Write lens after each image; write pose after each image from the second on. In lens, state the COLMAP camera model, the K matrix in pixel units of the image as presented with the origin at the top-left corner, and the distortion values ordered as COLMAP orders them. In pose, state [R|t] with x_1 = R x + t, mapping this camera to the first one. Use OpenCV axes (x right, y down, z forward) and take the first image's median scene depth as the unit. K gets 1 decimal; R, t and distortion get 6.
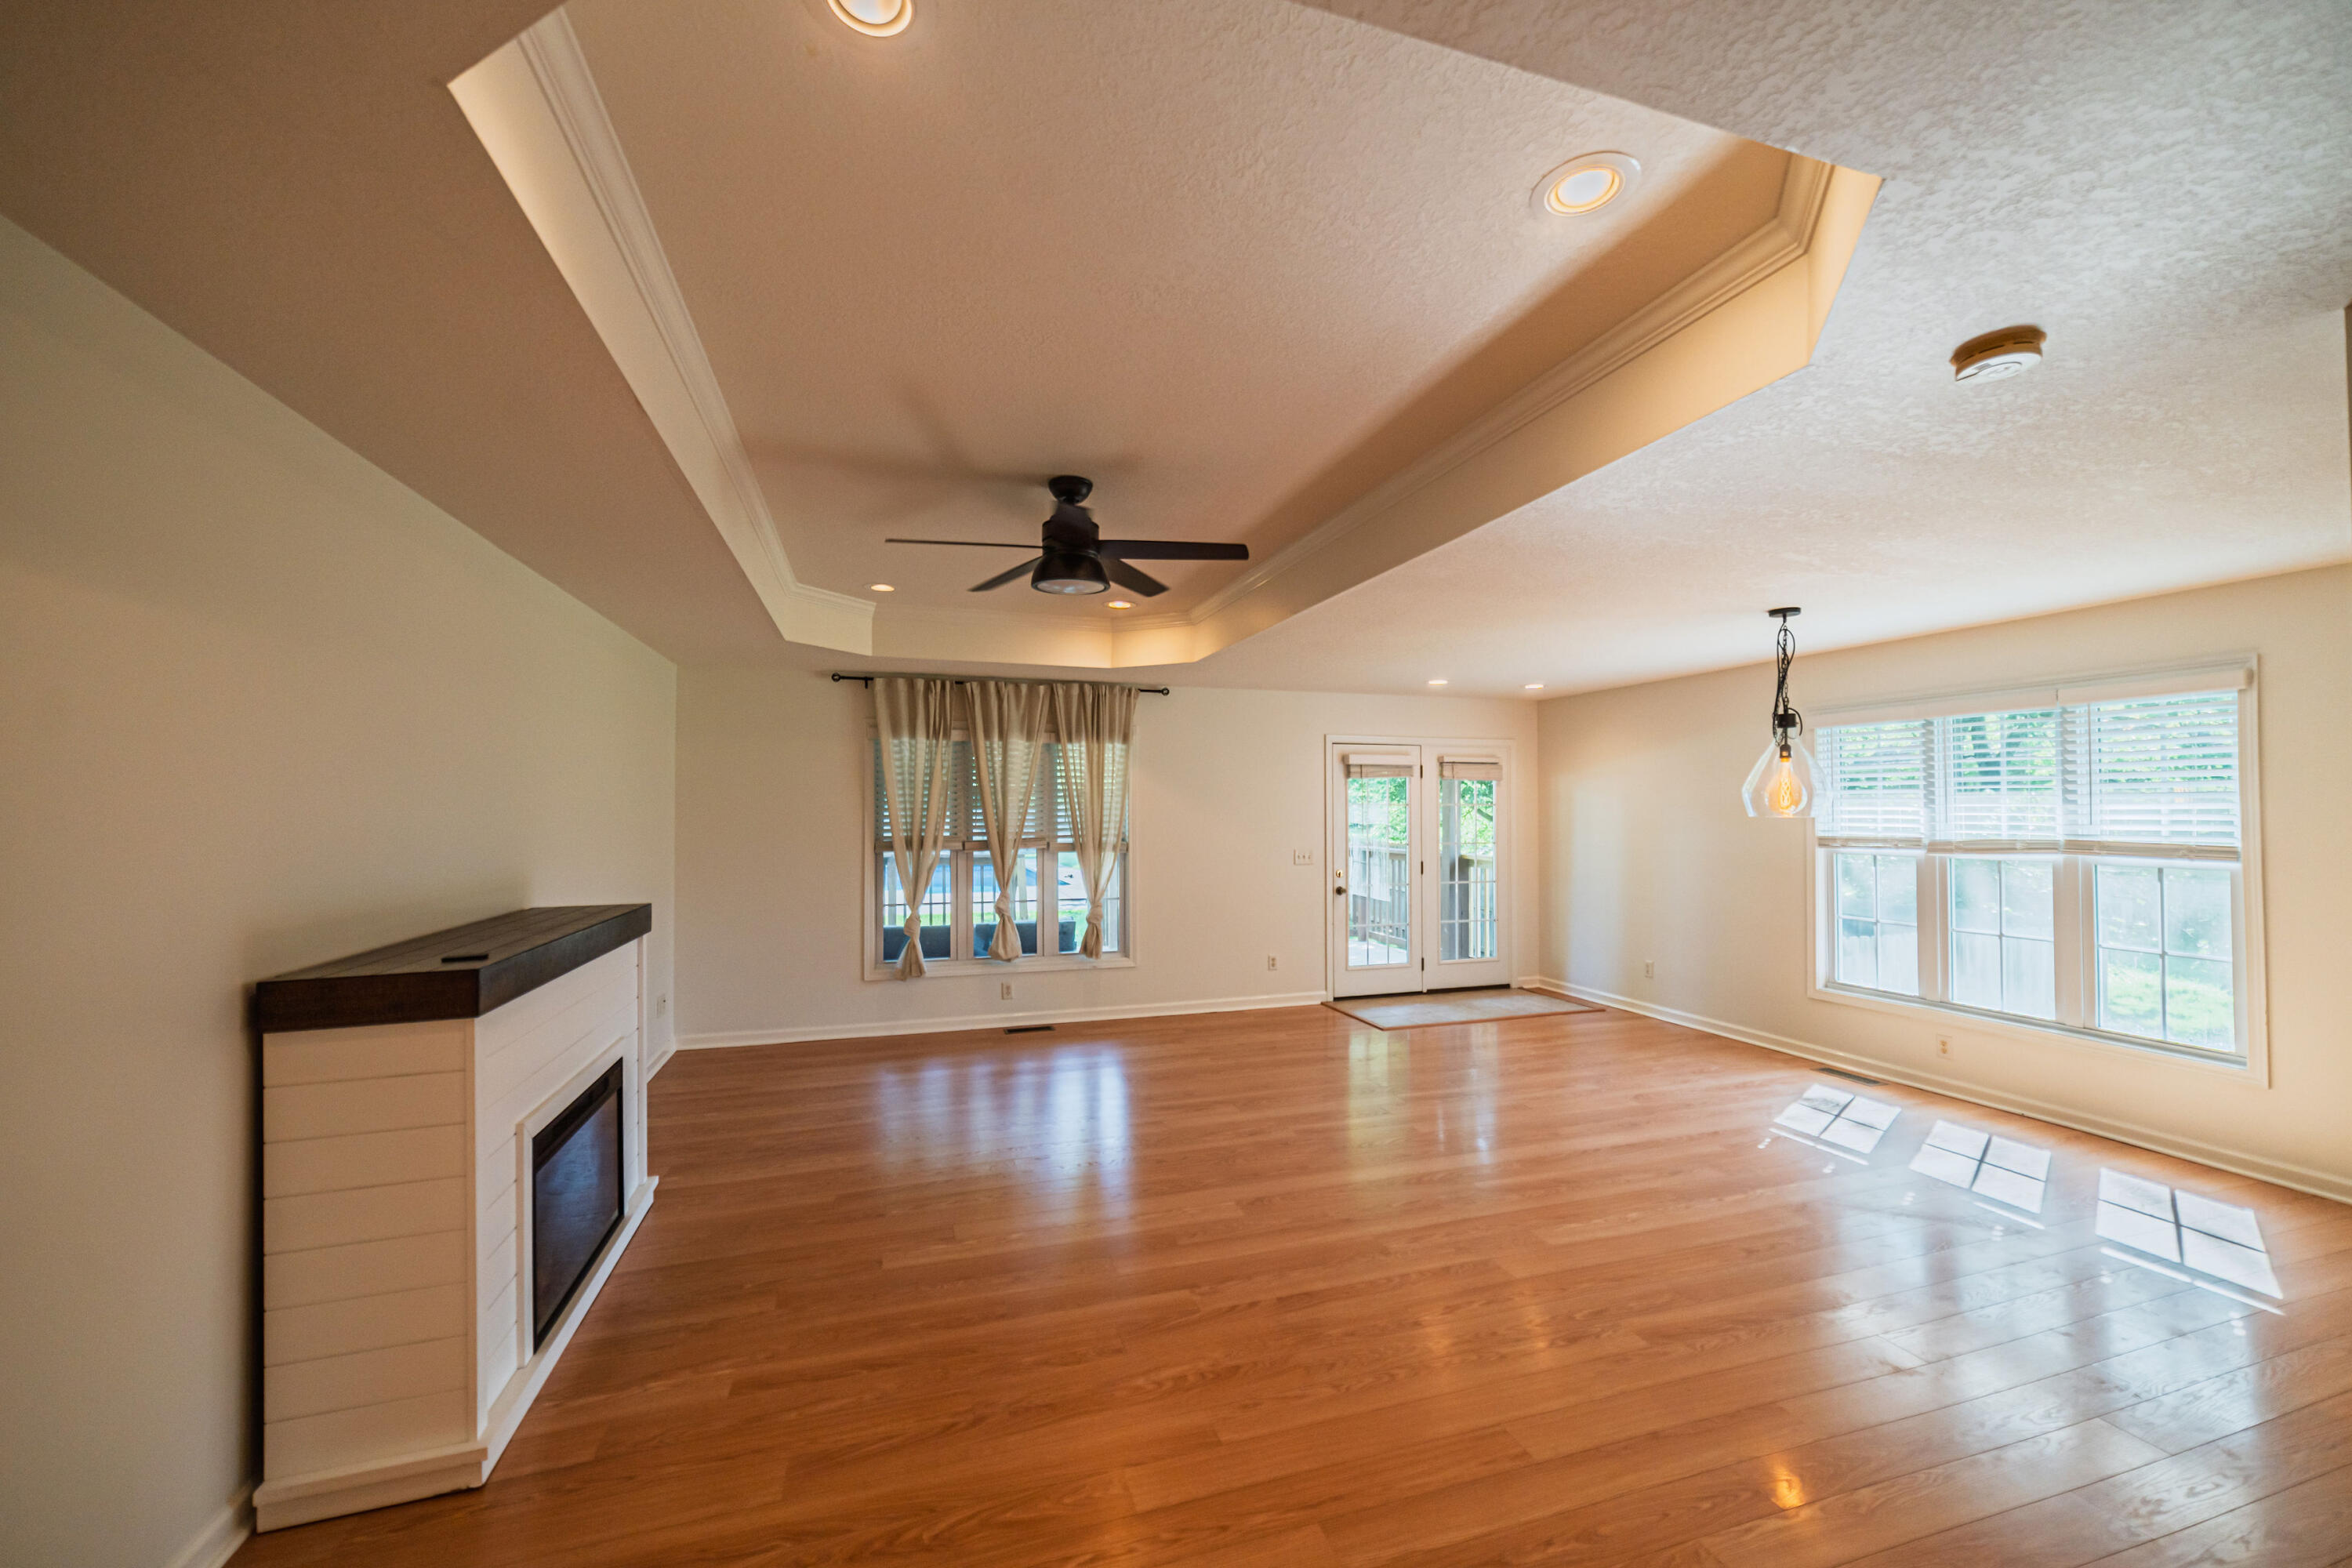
lens RADIAL K [[902.2, 0, 1174.2], [0, 902.2, 802.6], [0, 0, 1]] dist [-0.000128, 0.000211]
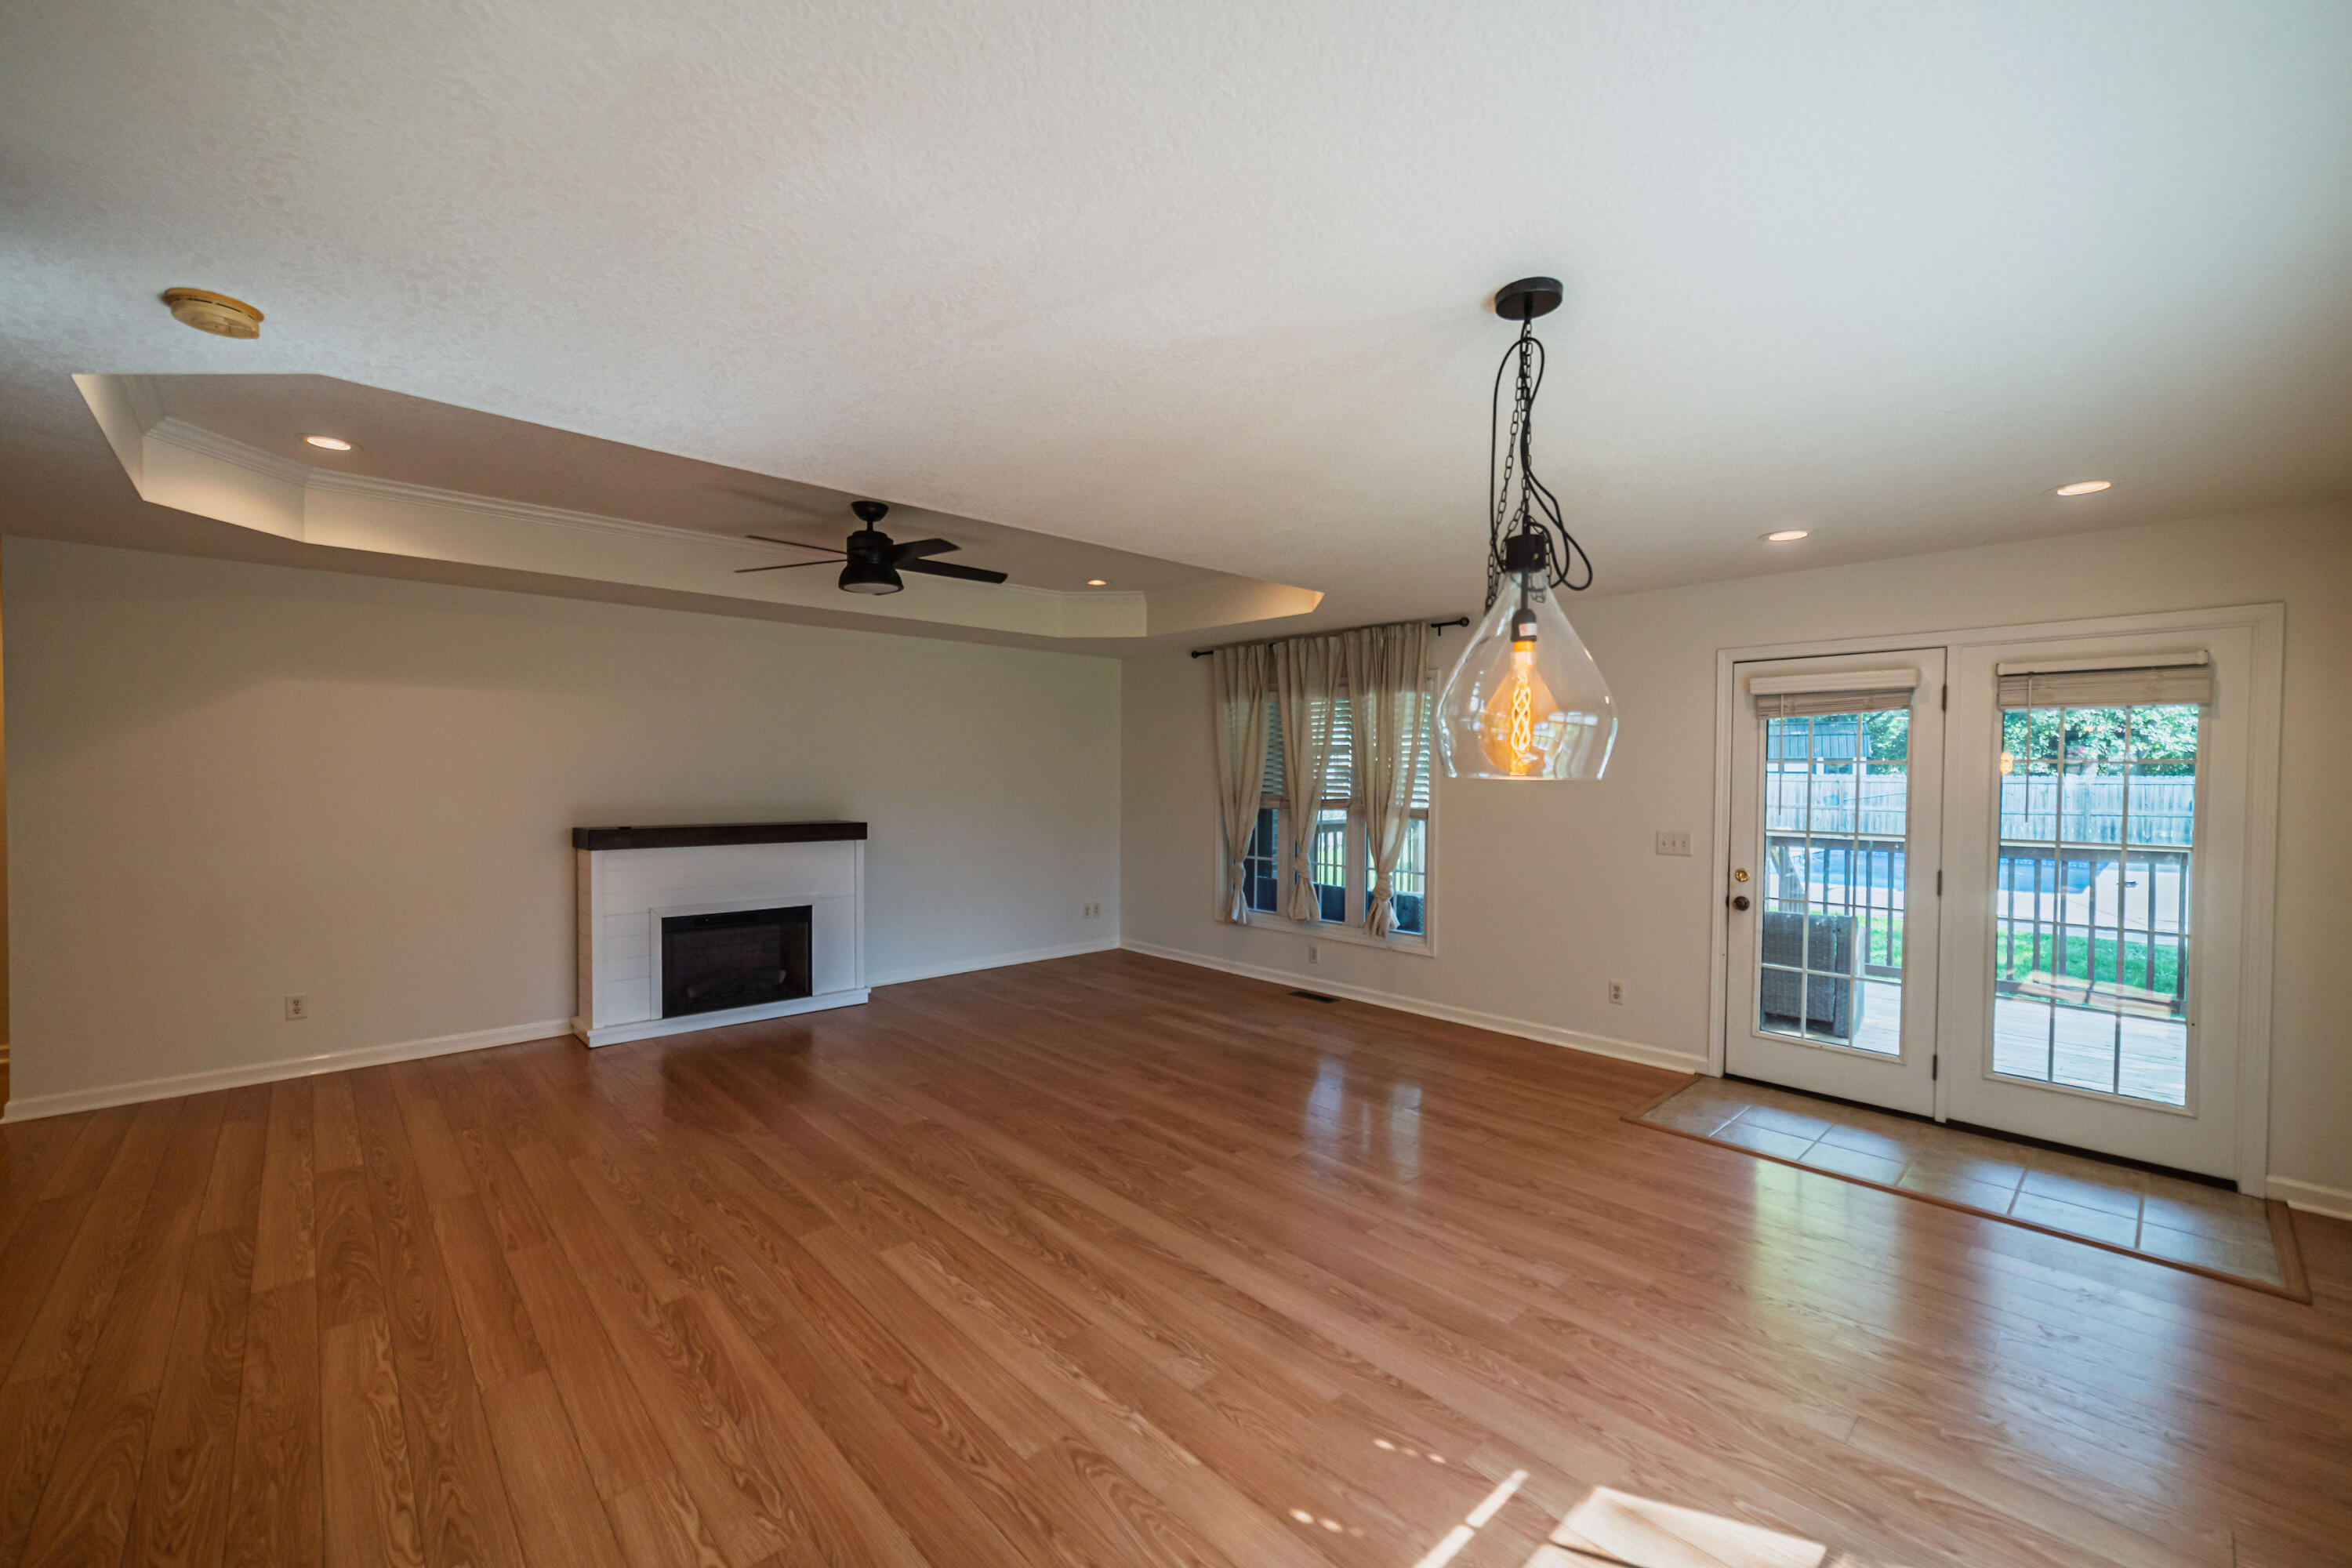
lens RADIAL K [[940.6, 0, 1166.6], [0, 940.6, 792.0], [0, 0, 1]] dist [-0.001505, 0.000371]
pose [[0.421359, 0.022679, -0.906610, 0.687269], [-0.001752, 0.999706, 0.024193, 0.008921], [0.906892, -0.008606, 0.421275, 0.441550]]
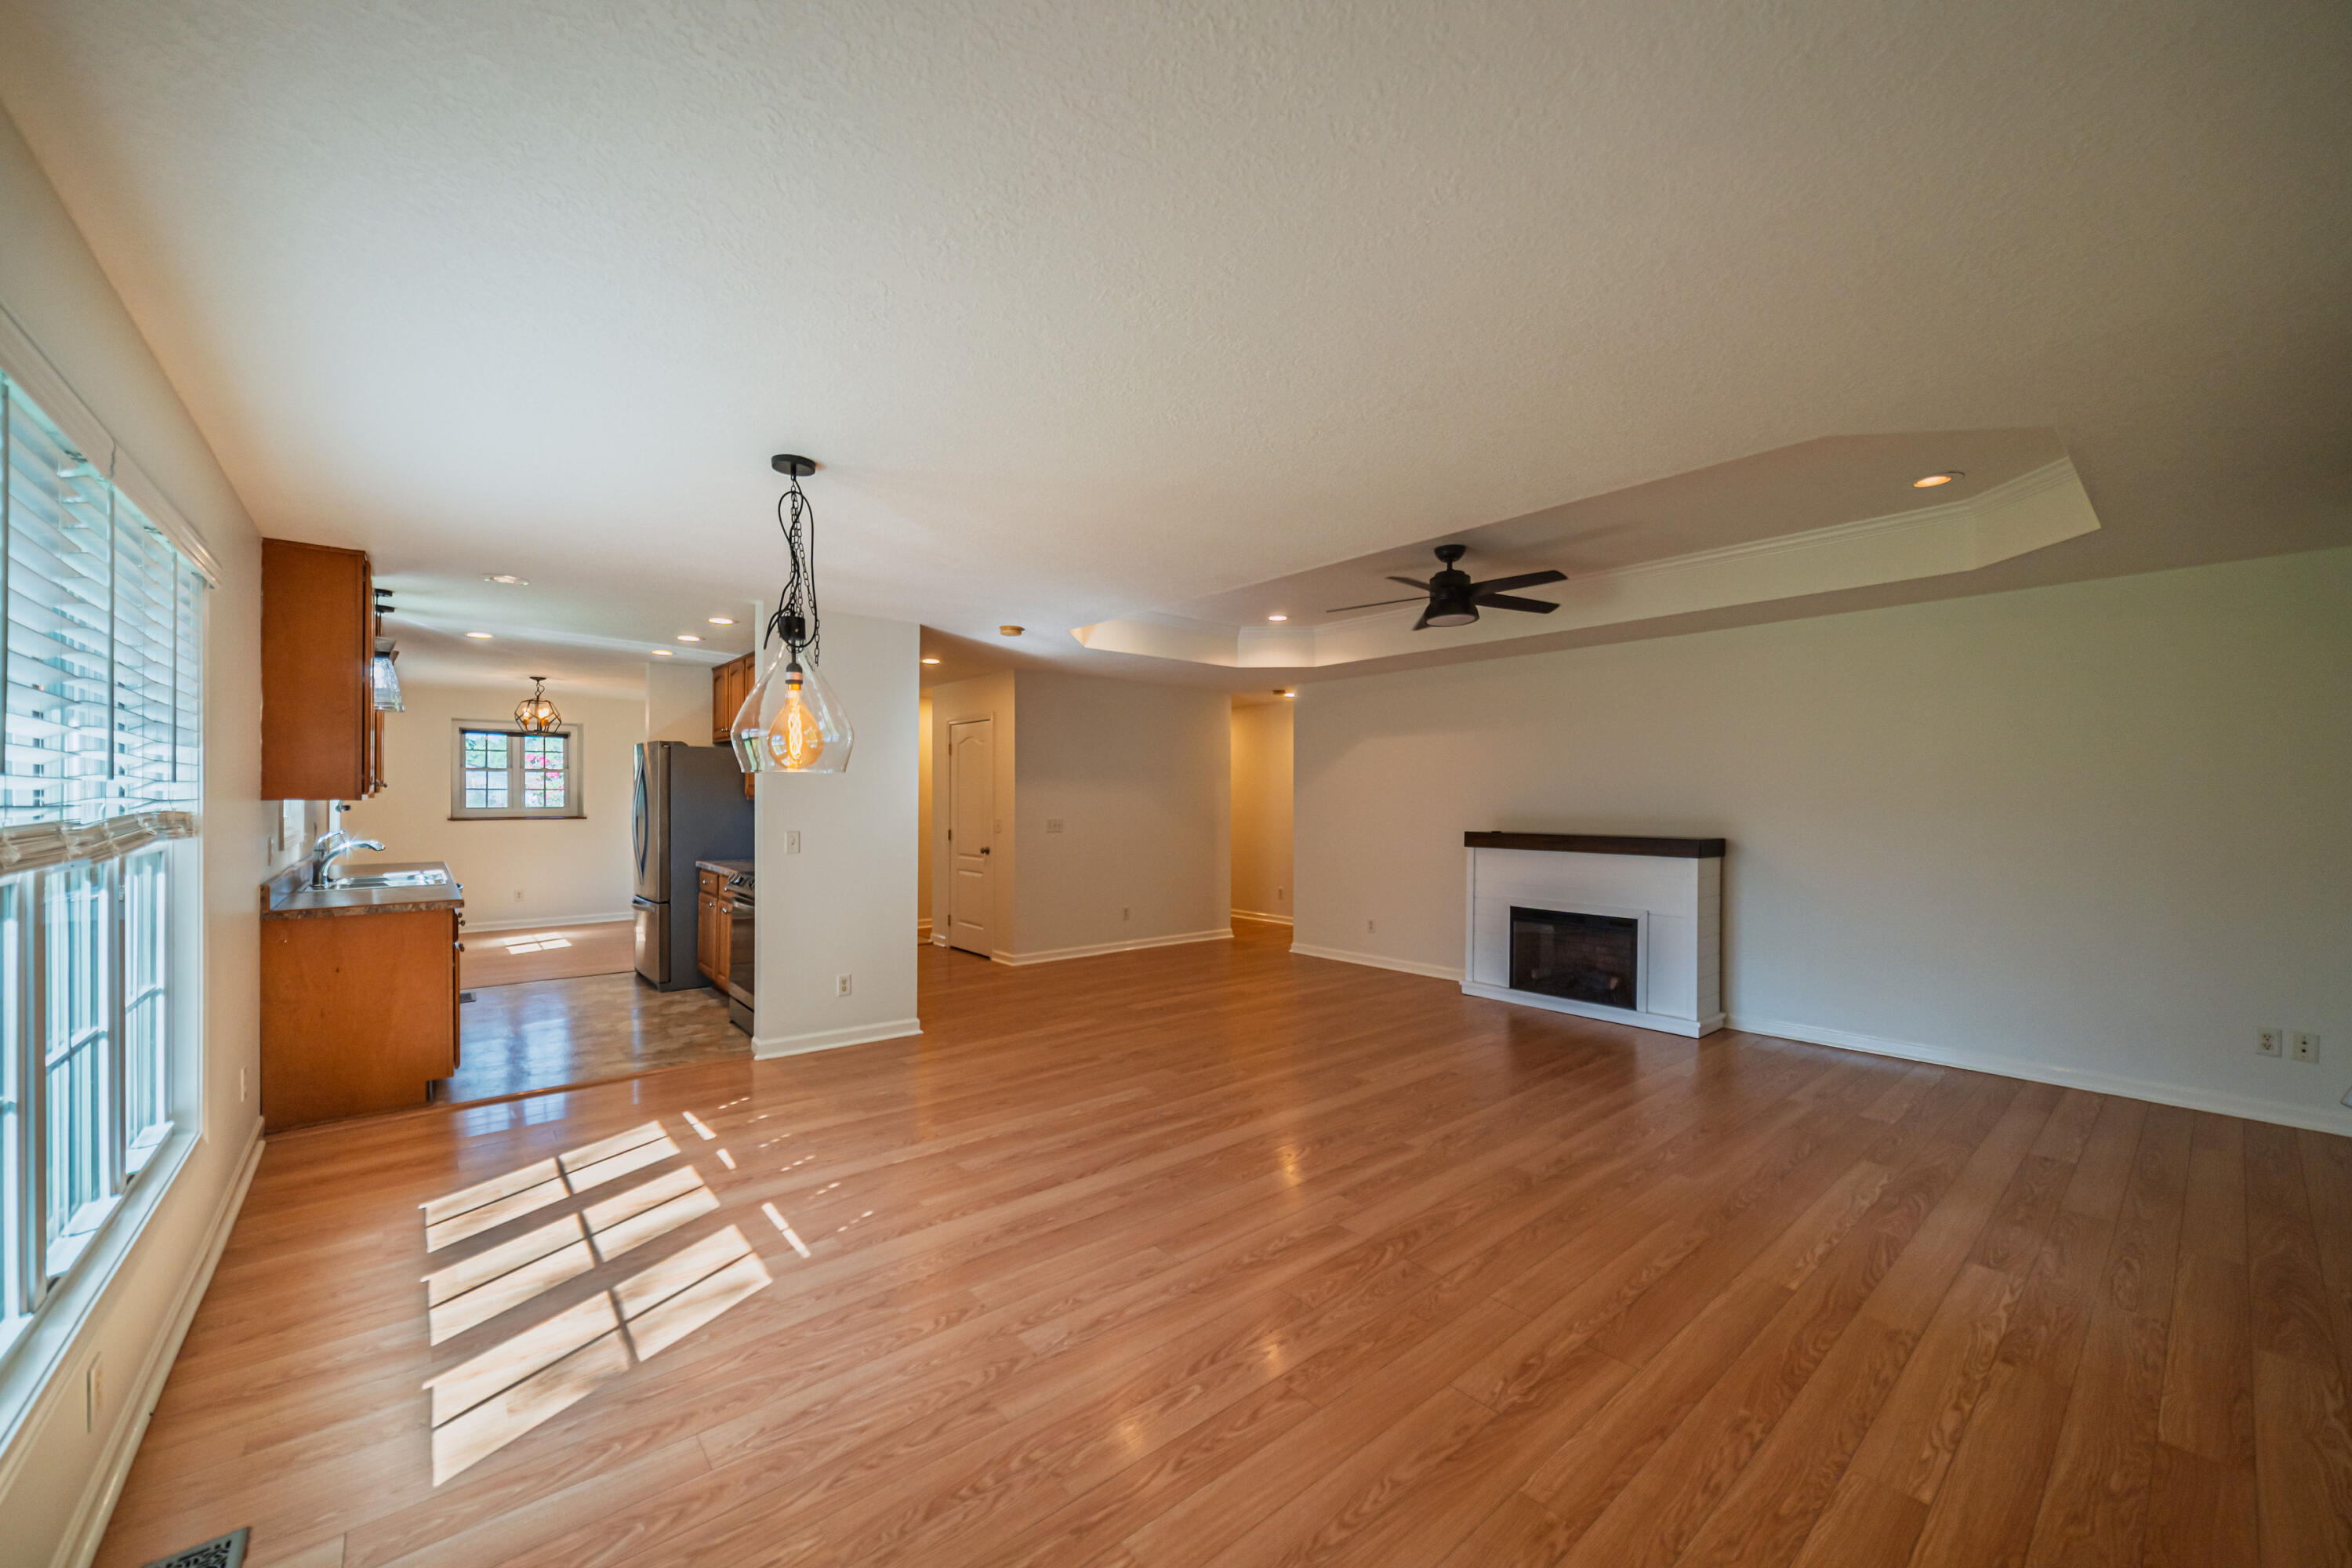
lens RADIAL K [[891.6, 0, 1177.8], [0, 891.6, 797.6], [0, 0, 1]] dist [0.000496, -0.000041]
pose [[-0.921953, 0.003238, -0.387288, 0.454536], [0.005471, 0.999974, -0.004662, 0.026065], [0.387263, -0.006417, -0.921947, 1.160166]]
